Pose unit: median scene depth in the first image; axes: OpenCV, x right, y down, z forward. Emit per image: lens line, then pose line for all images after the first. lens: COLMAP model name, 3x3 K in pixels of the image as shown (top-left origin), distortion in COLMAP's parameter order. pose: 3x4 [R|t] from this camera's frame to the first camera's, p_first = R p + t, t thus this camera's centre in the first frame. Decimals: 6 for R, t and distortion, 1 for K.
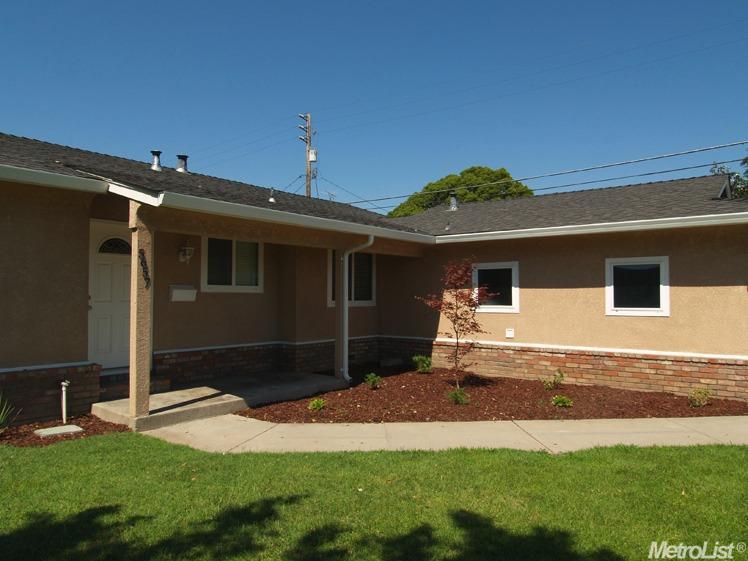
lens RADIAL K [[506.4, 0, 374.9], [0, 506.4, 280.9], [0, 0, 1]] dist [0.005862, 0.000296]
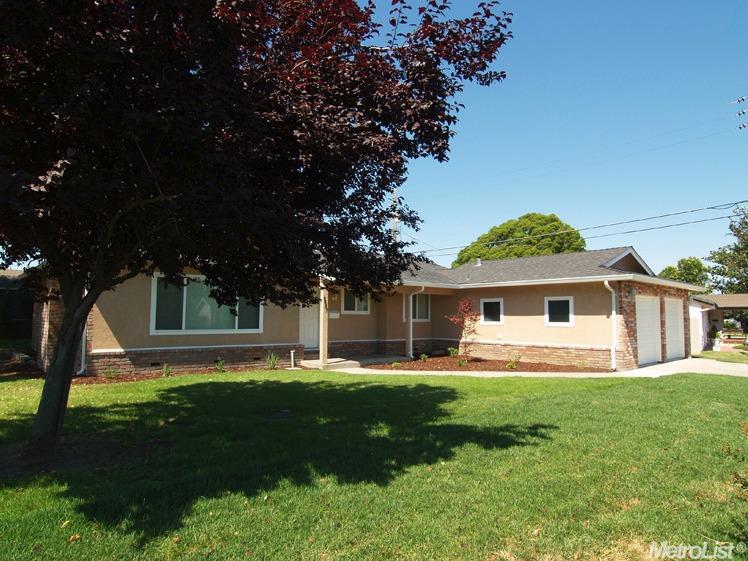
lens RADIAL K [[480.7, 0, 374.1], [0, 480.7, 280.8], [0, 0, 1]] dist [-0.025806, 0.000987]
pose [[0.983602, -0.010567, -0.180045, 0.138985], [0.001675, 0.998774, -0.049467, -0.015620], [0.180347, 0.048354, 0.982414, -0.880386]]
